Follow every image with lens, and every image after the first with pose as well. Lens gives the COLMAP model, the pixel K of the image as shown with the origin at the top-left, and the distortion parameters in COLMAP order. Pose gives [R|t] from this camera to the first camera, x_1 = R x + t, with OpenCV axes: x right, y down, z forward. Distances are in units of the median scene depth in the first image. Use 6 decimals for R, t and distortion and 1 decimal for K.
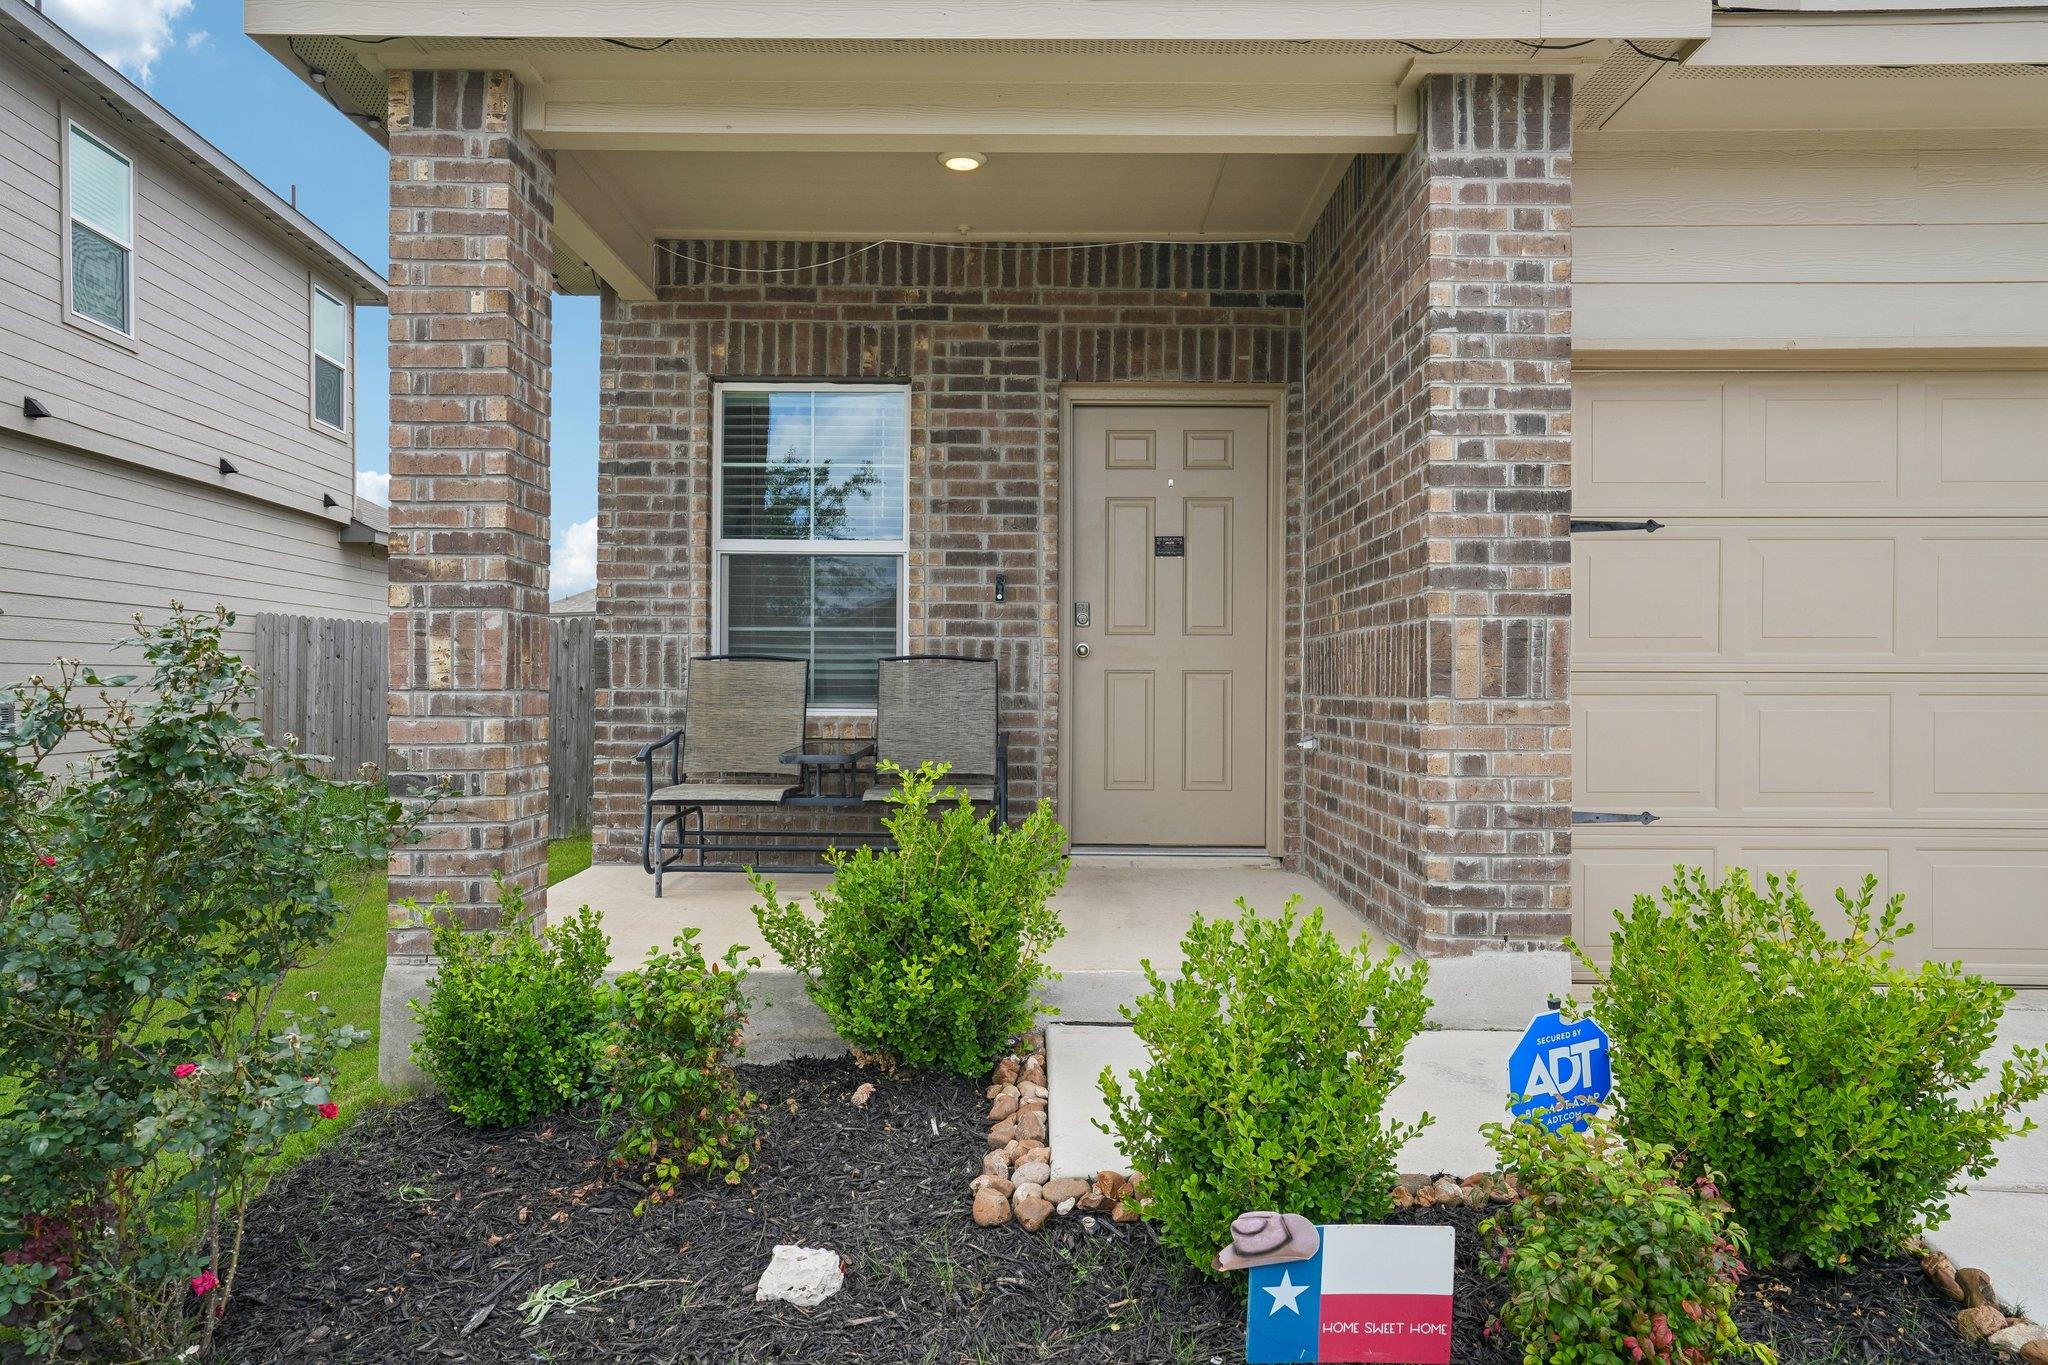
lens RADIAL K [[1462.3, 0, 1024.0], [0, 1462.3, 682.5], [0, 0, 1]] dist [0.002406, 0.003207]
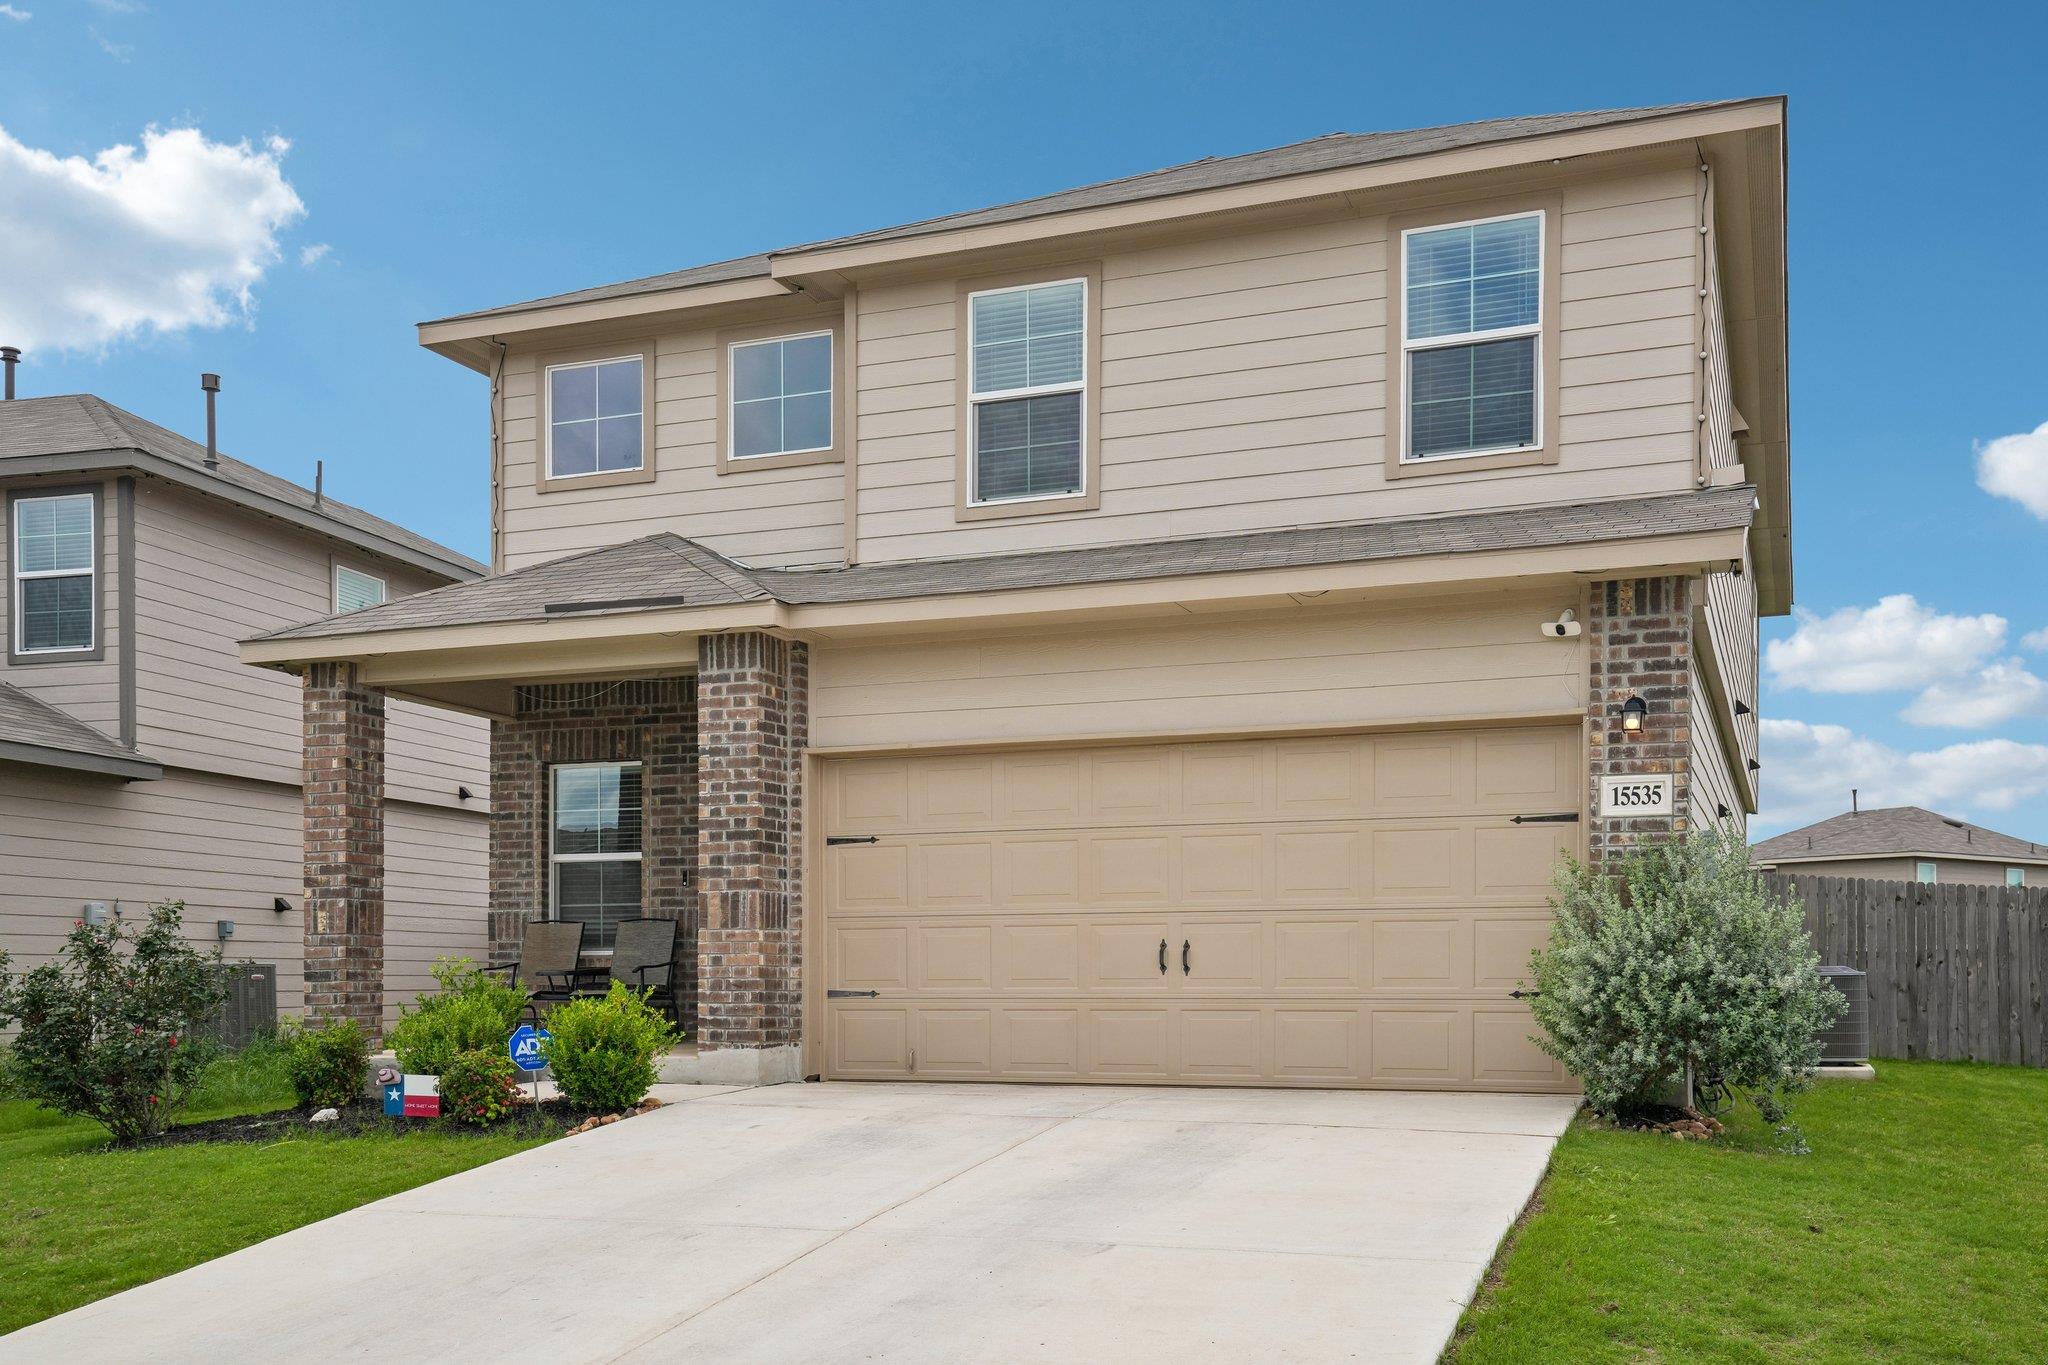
lens RADIAL K [[1953.6, 0, 1020.3], [0, 1953.6, 986.9], [0, 0, 1]] dist [0.012840, 0.014192]
pose [[0.937582, -0.008087, -0.347669, 1.146170], [0.008408, 0.999964, -0.000584, 0.067184], [0.347662, -0.002376, 0.937617, -1.011664]]
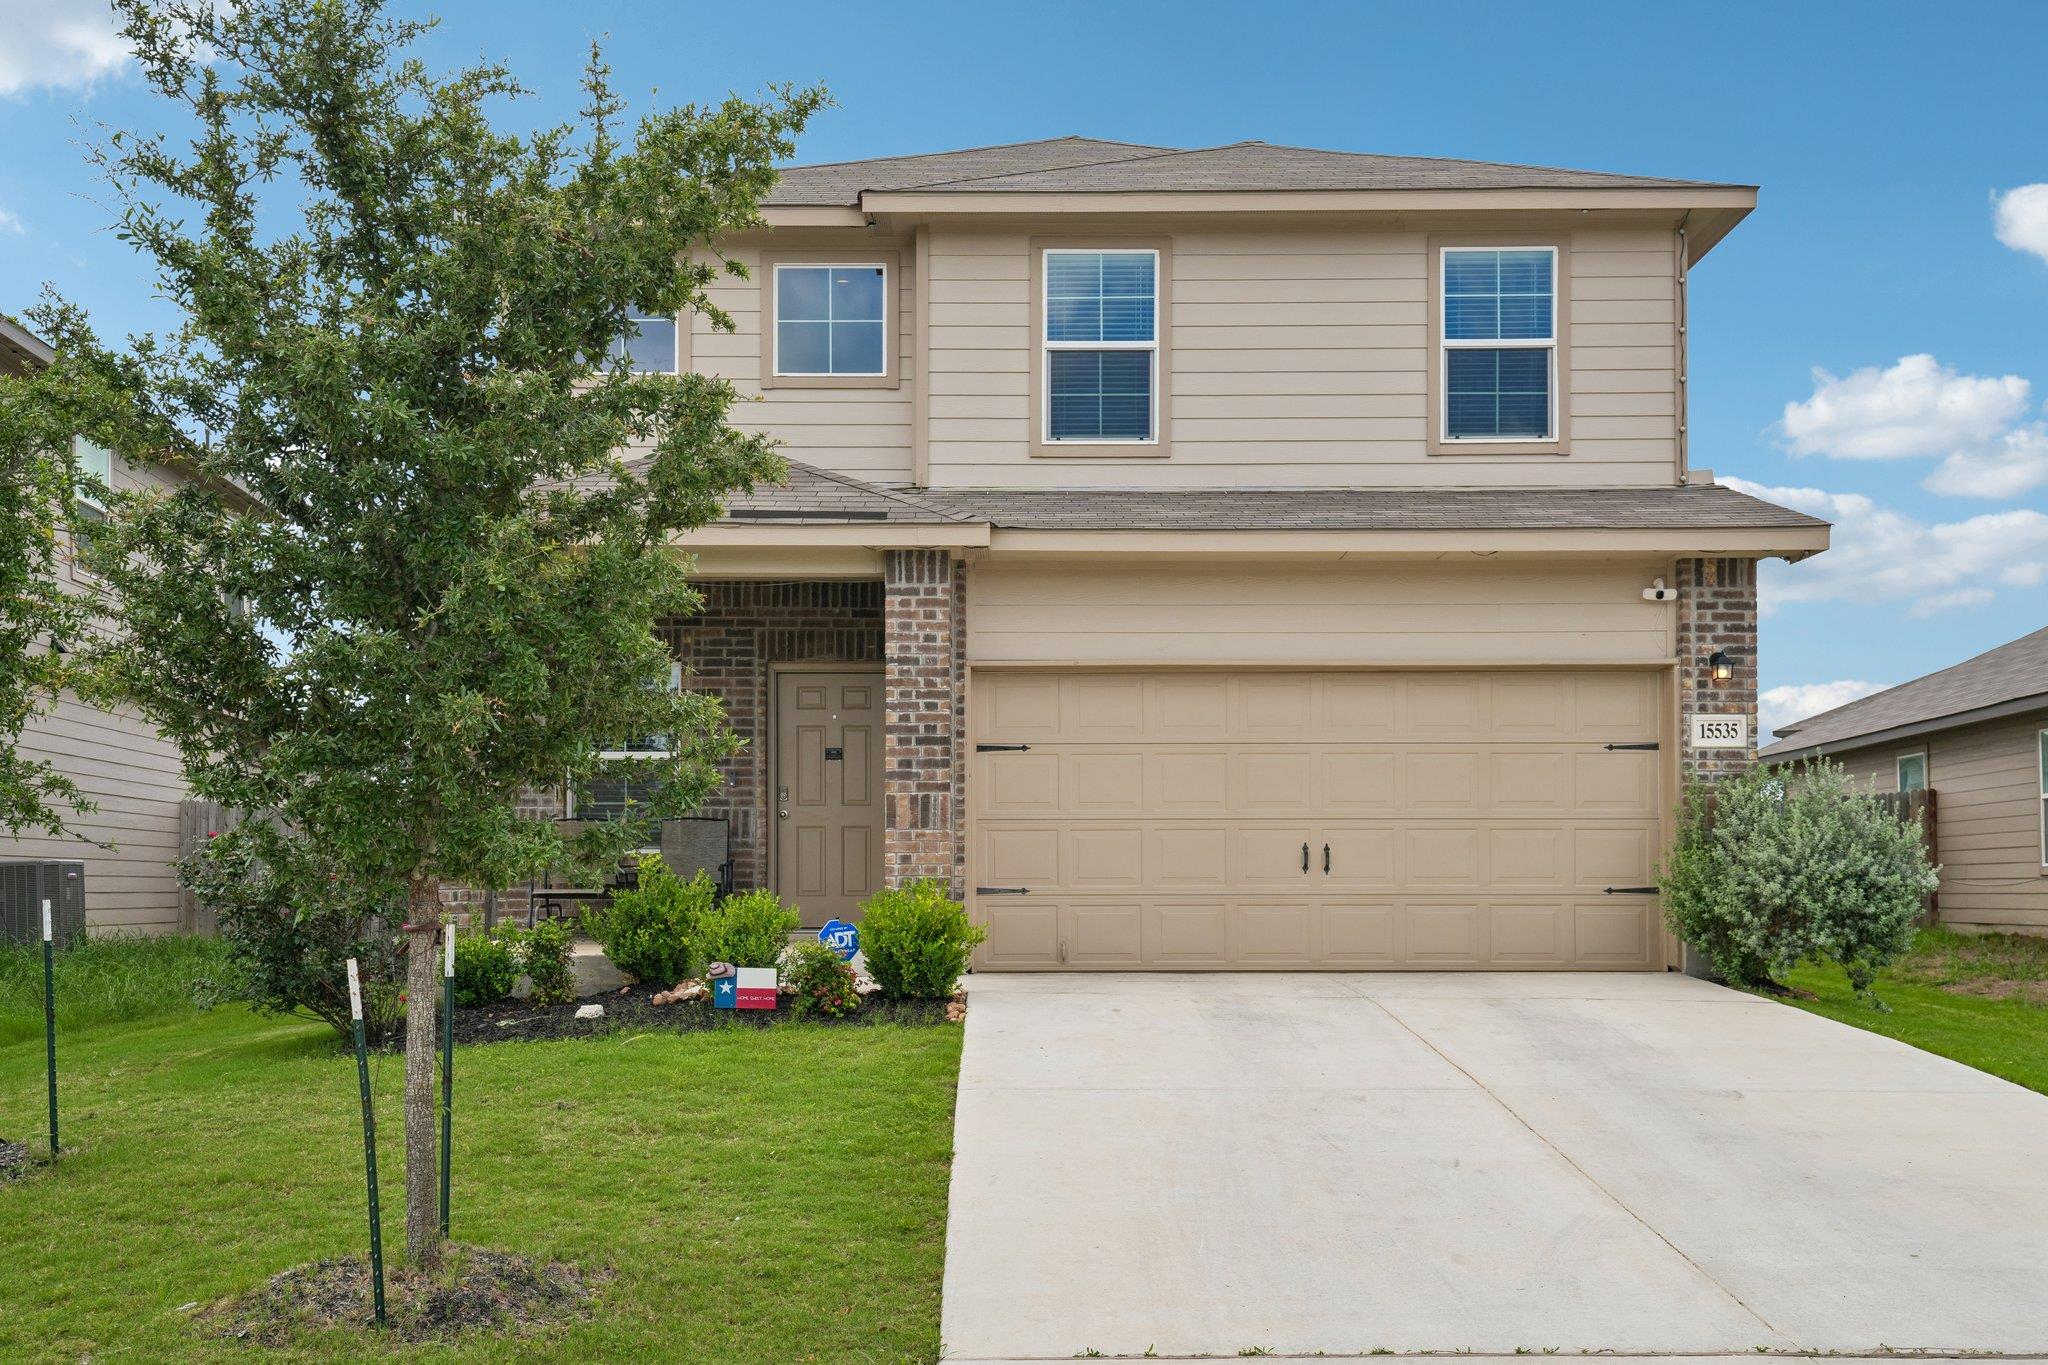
lens RADIAL K [[1925.7, 0, 1024.0], [0, 1925.7, 837.7], [0, 0, 1]] dist [0.019641, 0.005923]
pose [[0.999903, -0.007659, 0.011635, 0.304780], [0.007974, 0.999596, -0.027282, 0.071012], [-0.011421, 0.027372, 0.999560, -1.302437]]
